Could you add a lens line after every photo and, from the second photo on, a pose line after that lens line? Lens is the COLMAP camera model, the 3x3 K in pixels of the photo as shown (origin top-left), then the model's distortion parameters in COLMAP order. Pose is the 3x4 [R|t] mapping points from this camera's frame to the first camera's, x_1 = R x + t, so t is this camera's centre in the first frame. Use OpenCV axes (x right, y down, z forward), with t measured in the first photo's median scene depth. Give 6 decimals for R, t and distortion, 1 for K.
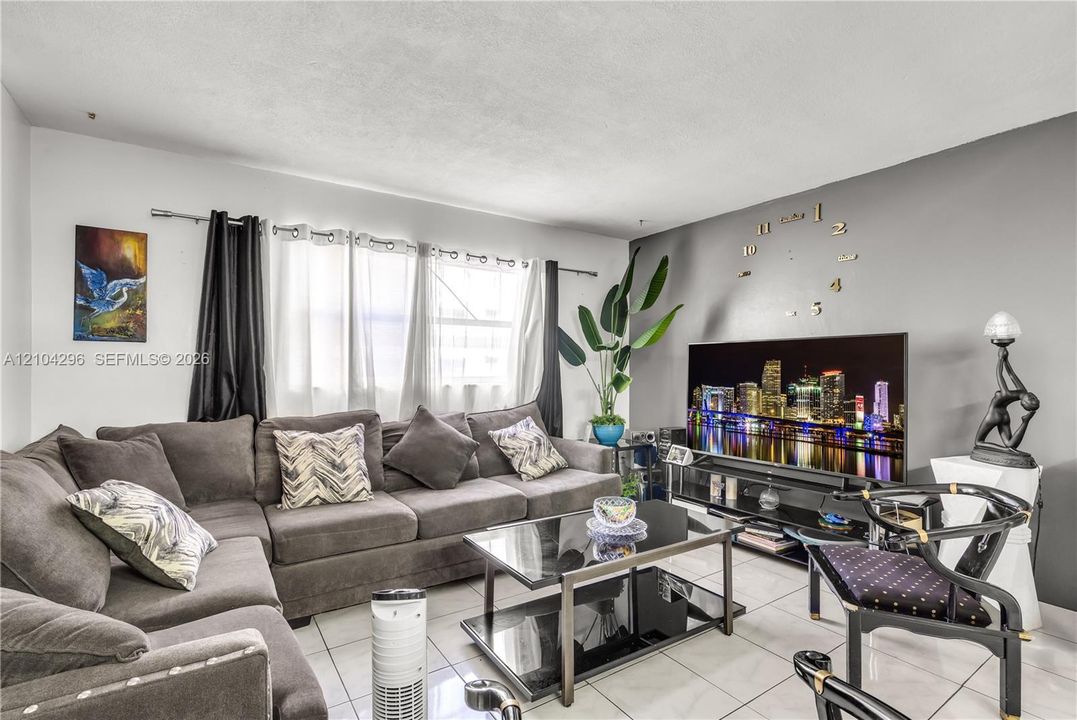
lens RADIAL K [[500.3, 0, 512.4], [0, 500.3, 366.9], [0, 0, 1]] dist [0.000719, 0.000171]
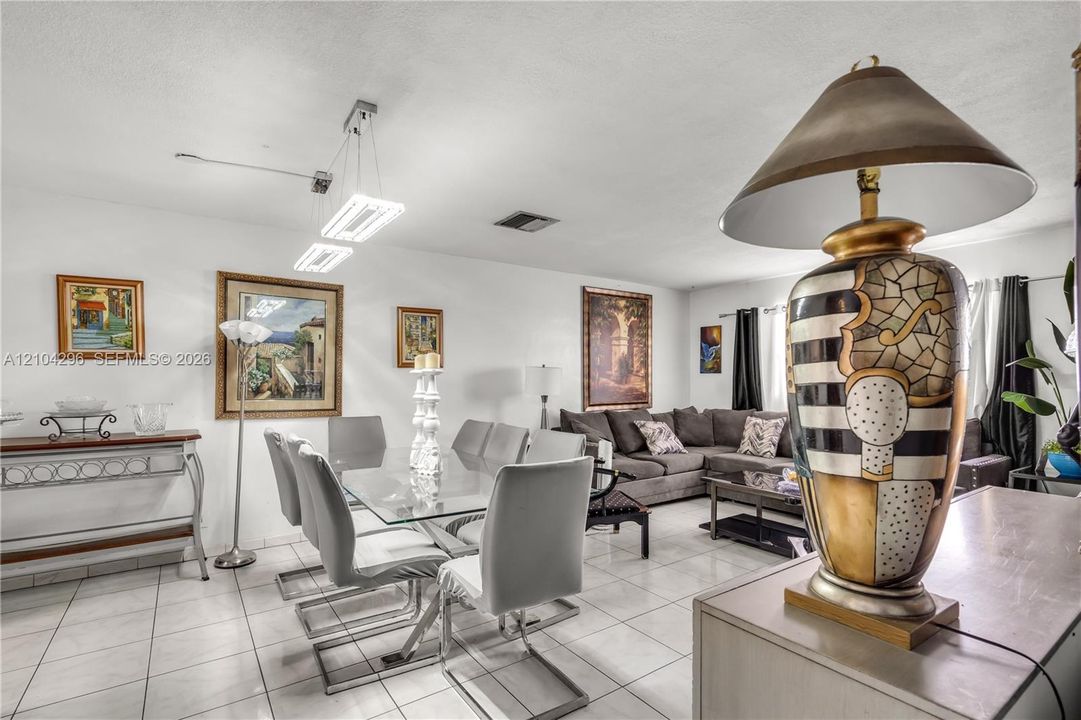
lens RADIAL K [[507.7, 0, 539.4], [0, 507.7, 392.7], [0, 0, 1]] dist [0.000132, -0.000053]
pose [[0.064613, 0.026209, -0.997566, 1.387973], [0.006287, 0.999625, 0.026670, -0.026053], [0.997891, -0.007995, 0.064424, 0.031745]]
